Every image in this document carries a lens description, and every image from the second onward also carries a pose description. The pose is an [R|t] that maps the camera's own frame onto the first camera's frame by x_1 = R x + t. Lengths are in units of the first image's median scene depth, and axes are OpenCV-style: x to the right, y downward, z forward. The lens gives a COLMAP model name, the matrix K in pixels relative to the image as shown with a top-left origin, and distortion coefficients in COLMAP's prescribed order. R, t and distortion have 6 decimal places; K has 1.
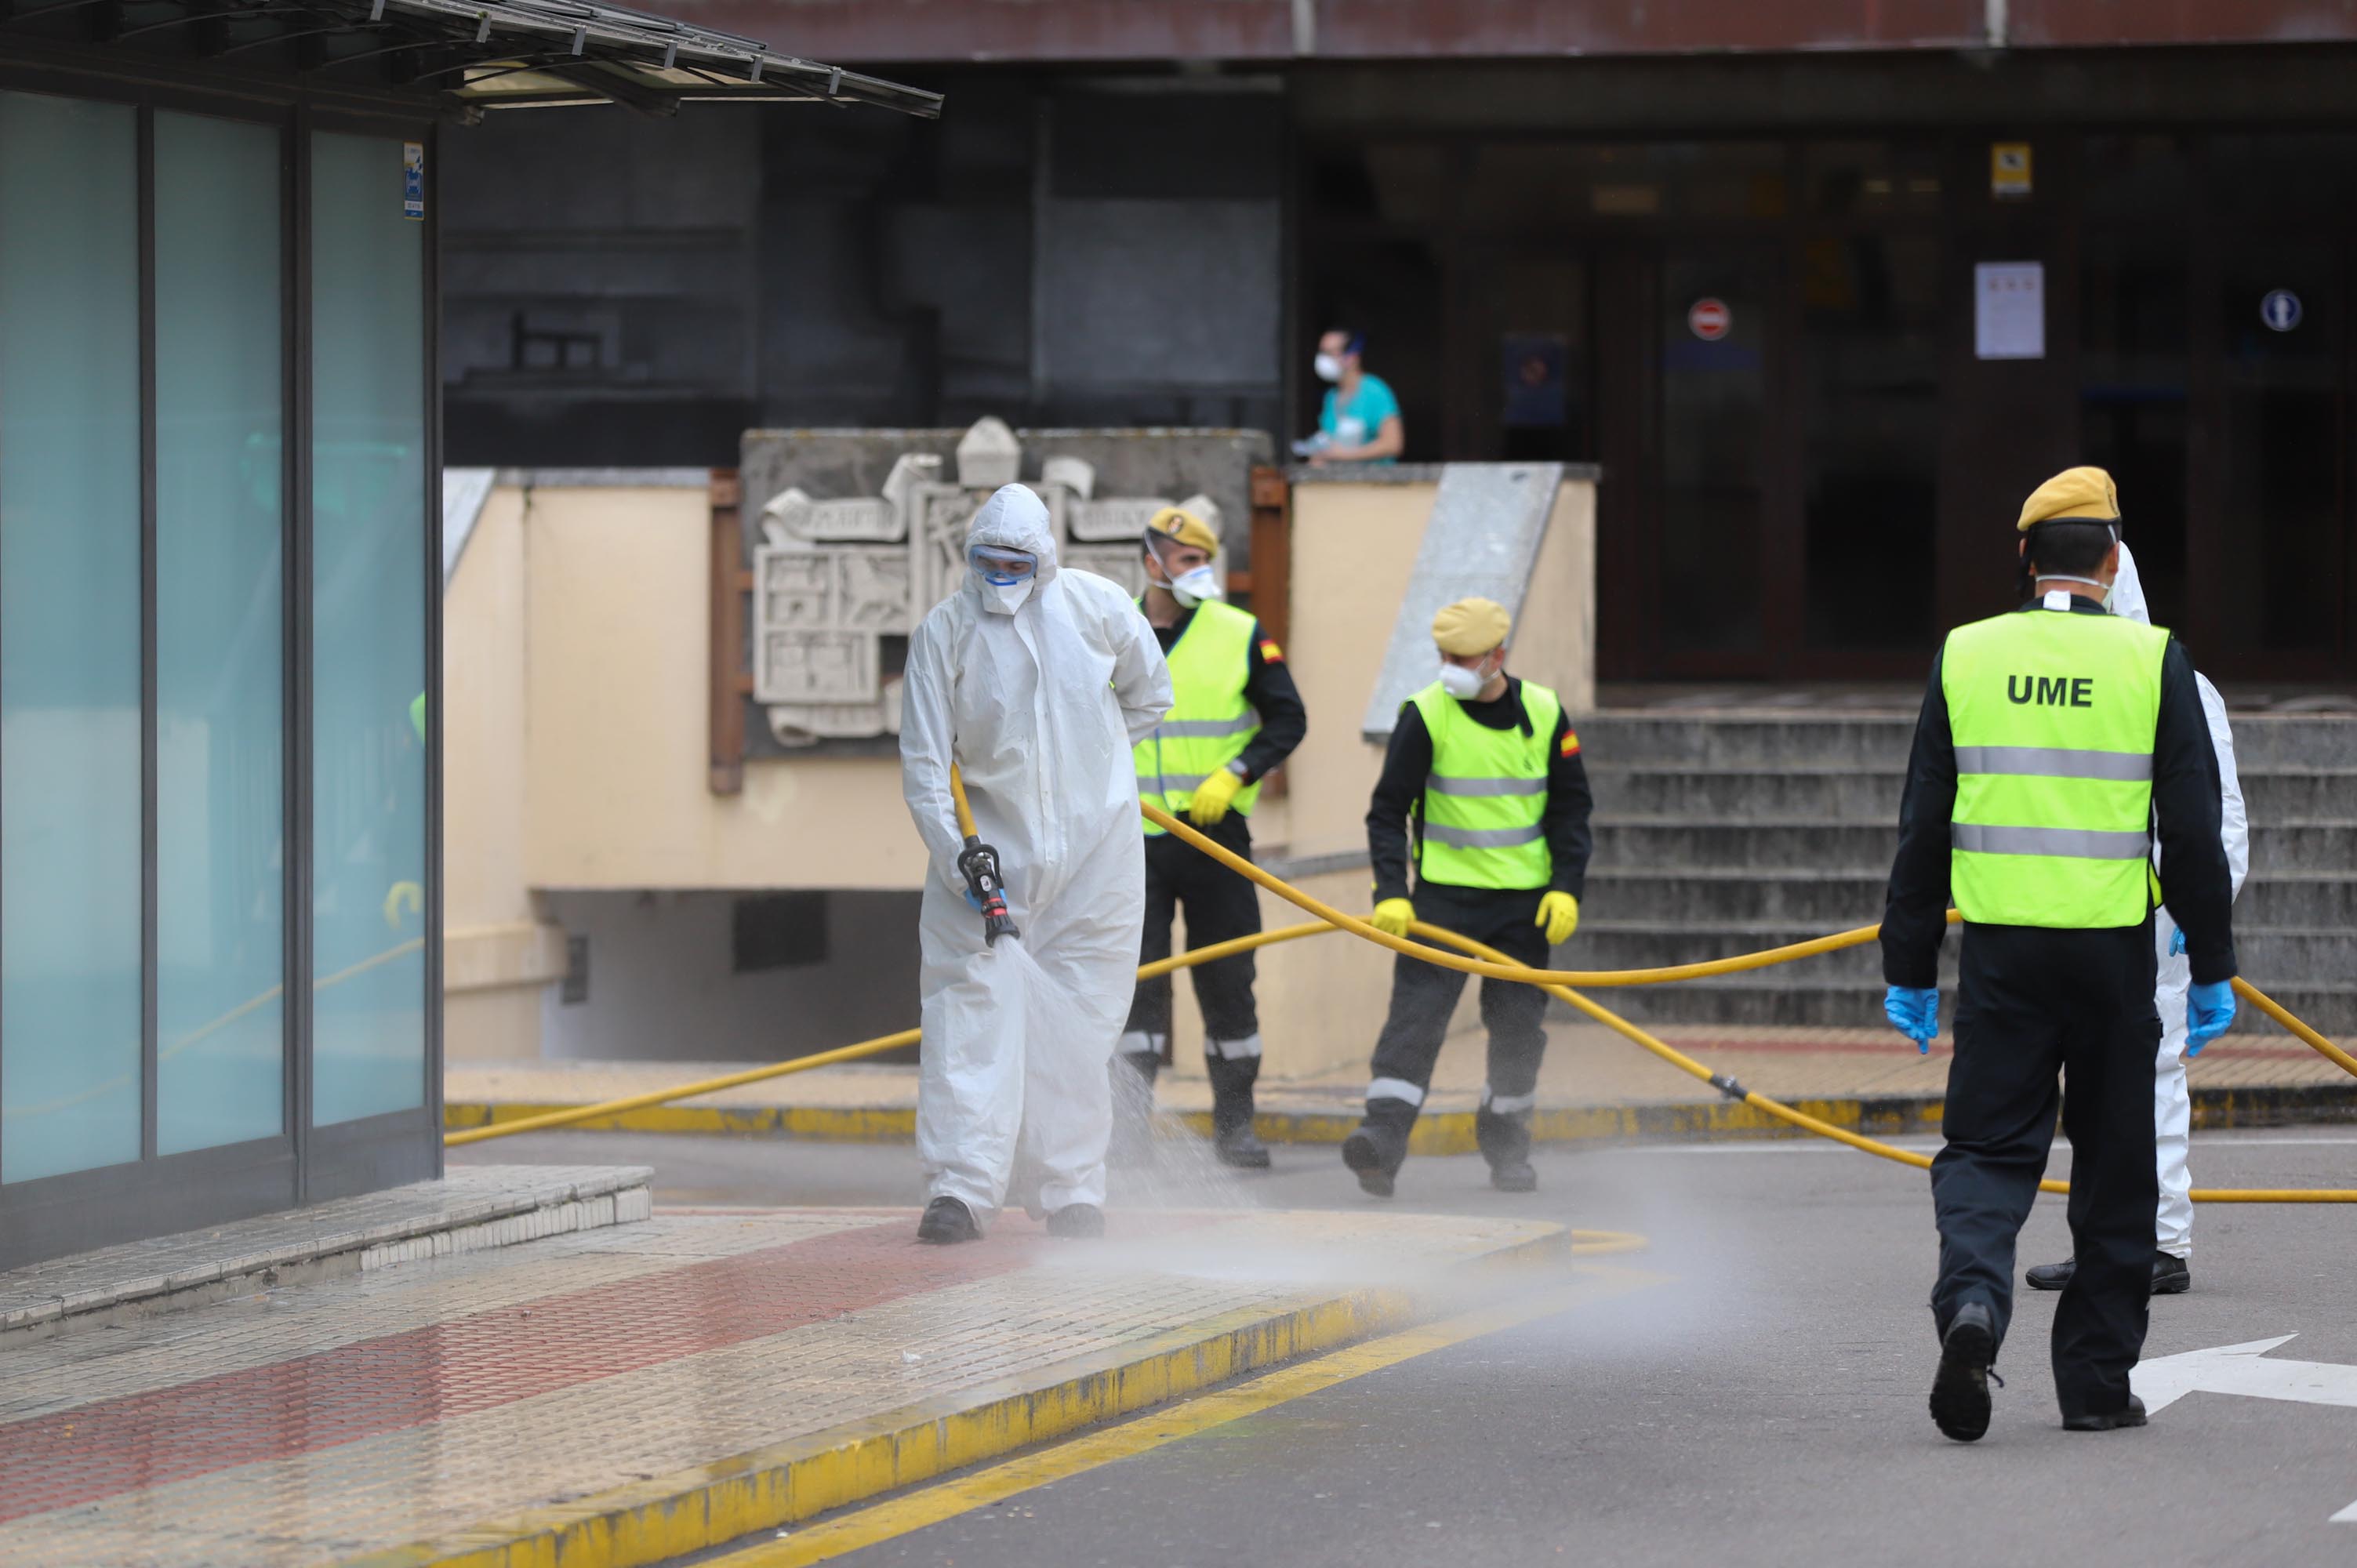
lens RADIAL K [[10782.6, 0, 1178.5], [0, 10782.6, 784.0], [0, 0, 1]] dist [0.233451, 7.697575]
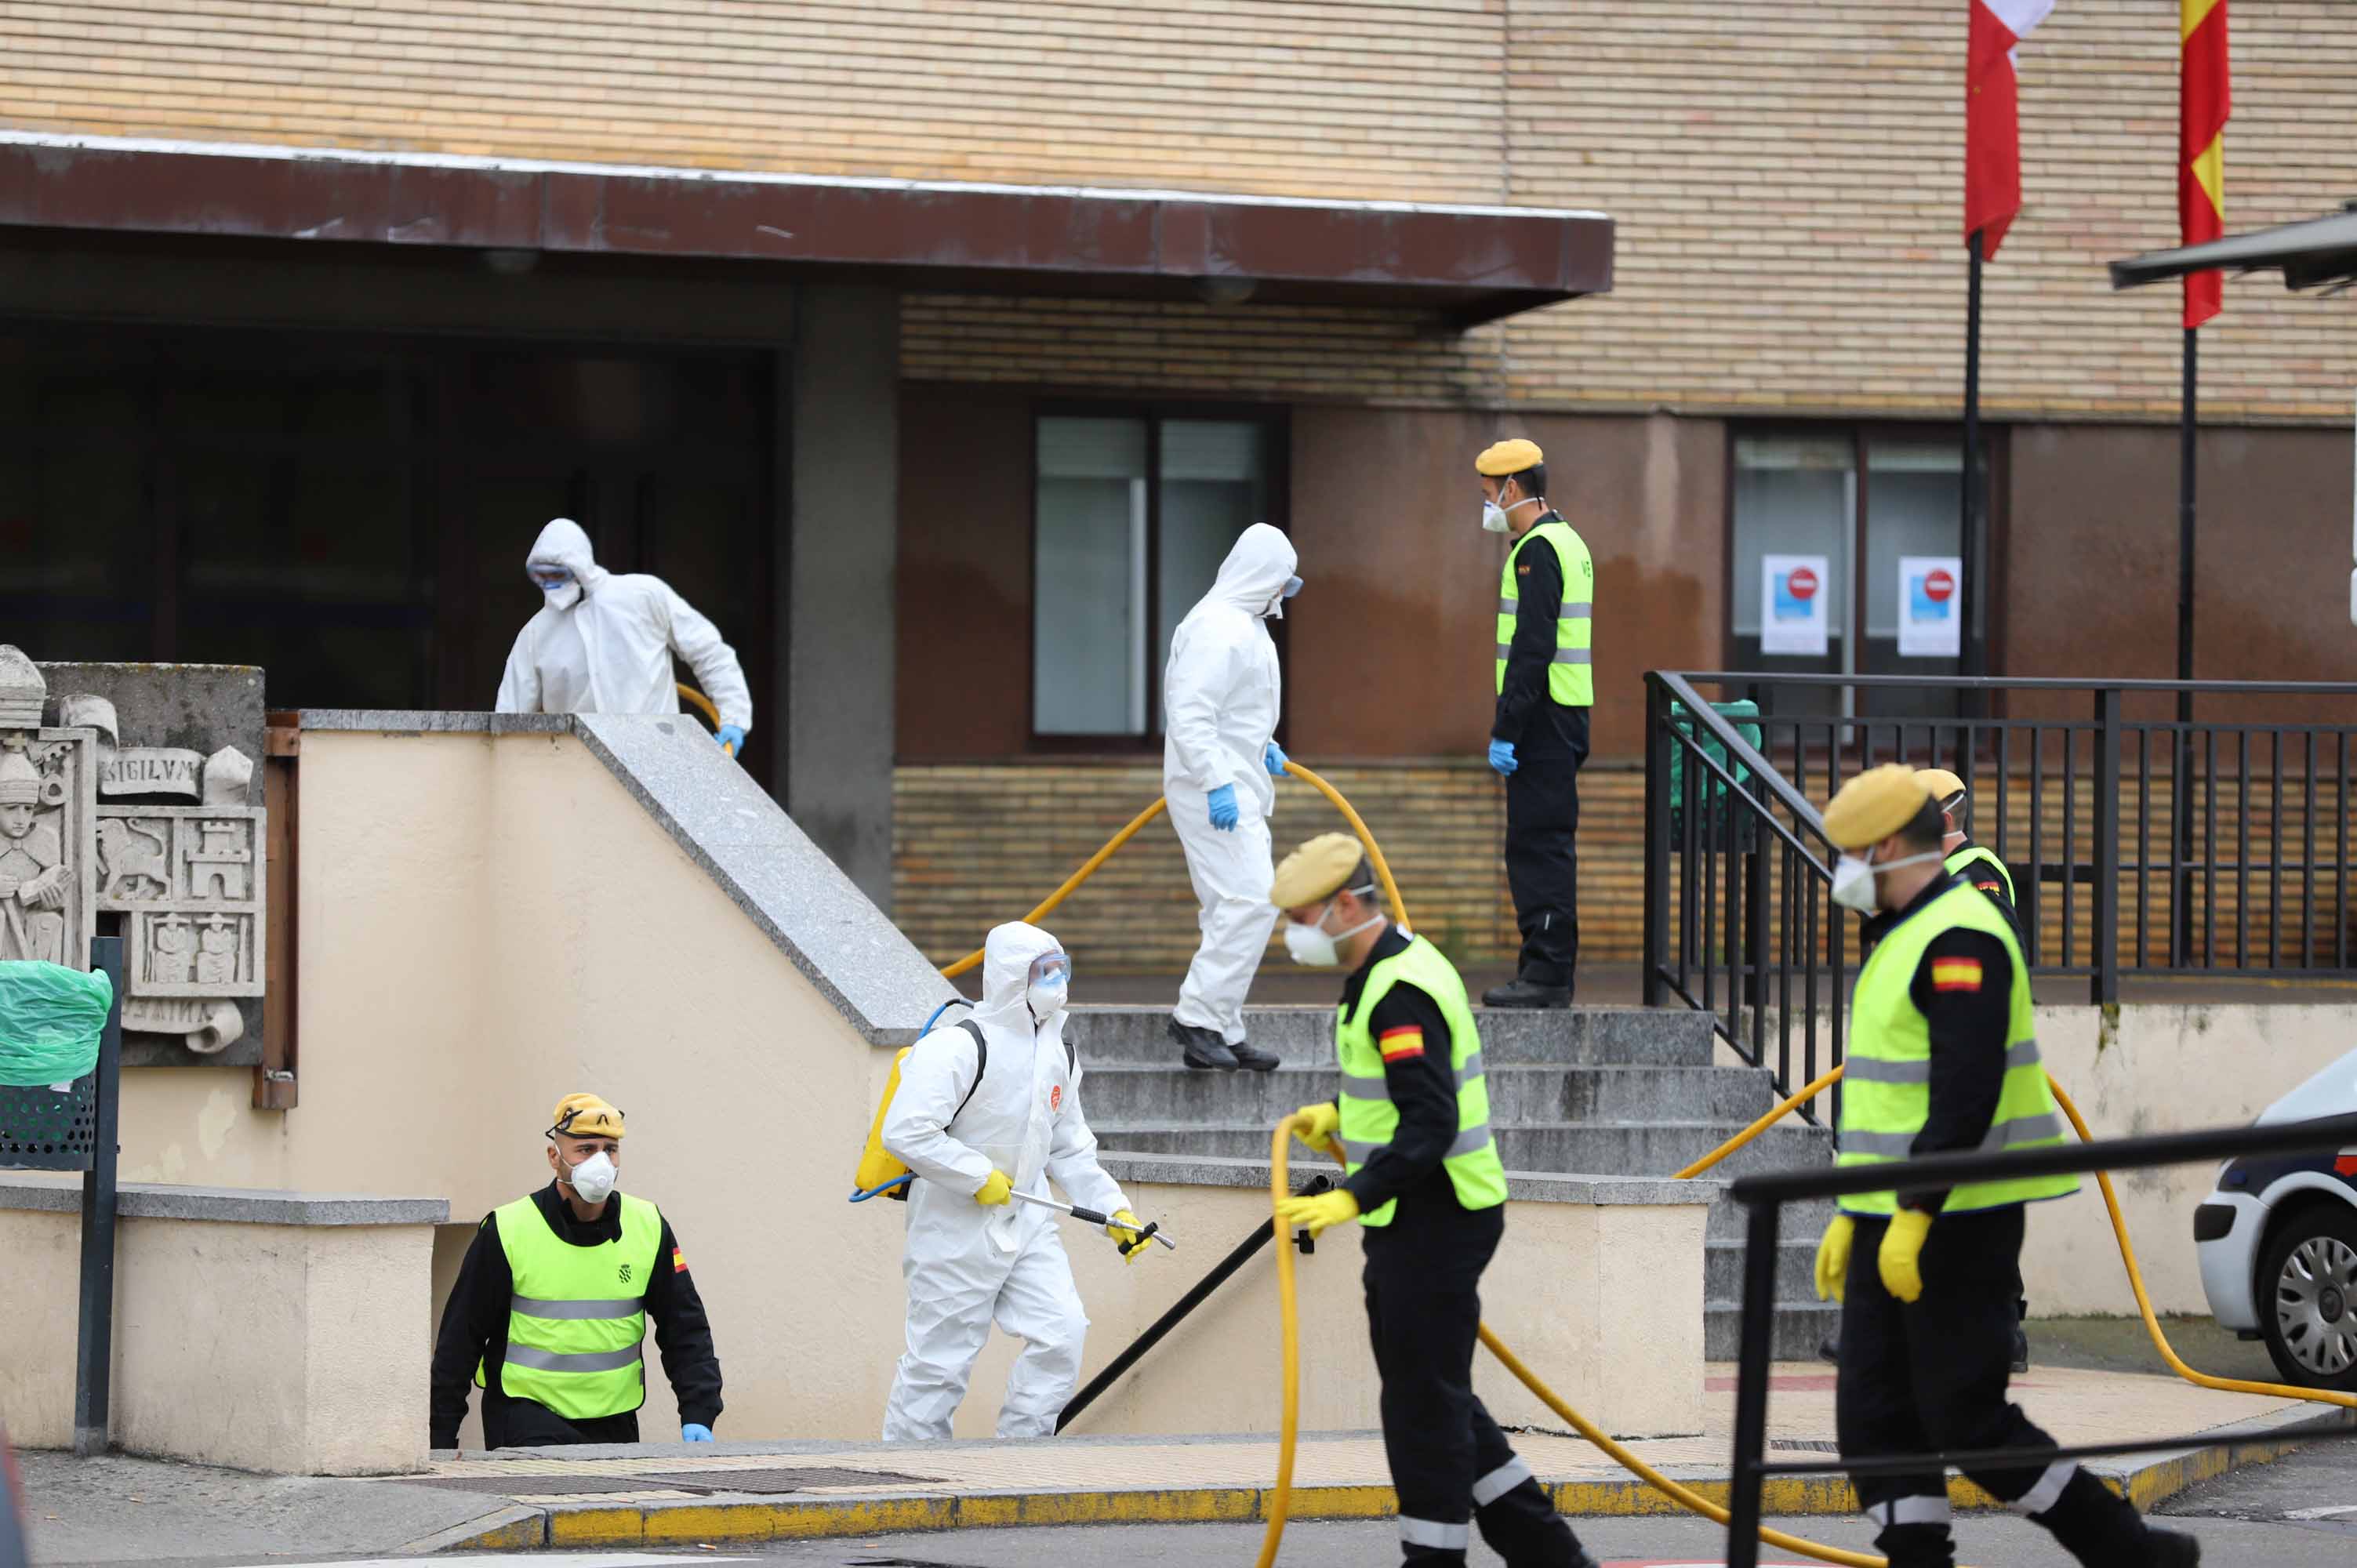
lens RADIAL K [[12228.7, 0, 1178.5], [0, 12228.7, 784.0], [0, 0, 1]] dist [1.371818, 0.034616]
pose [[0.687379, 0.009756, 0.726234, -0.627714], [0.005969, 0.999800, -0.019081, -0.005262], [-0.726275, 0.017451, 0.687183, 0.299225]]
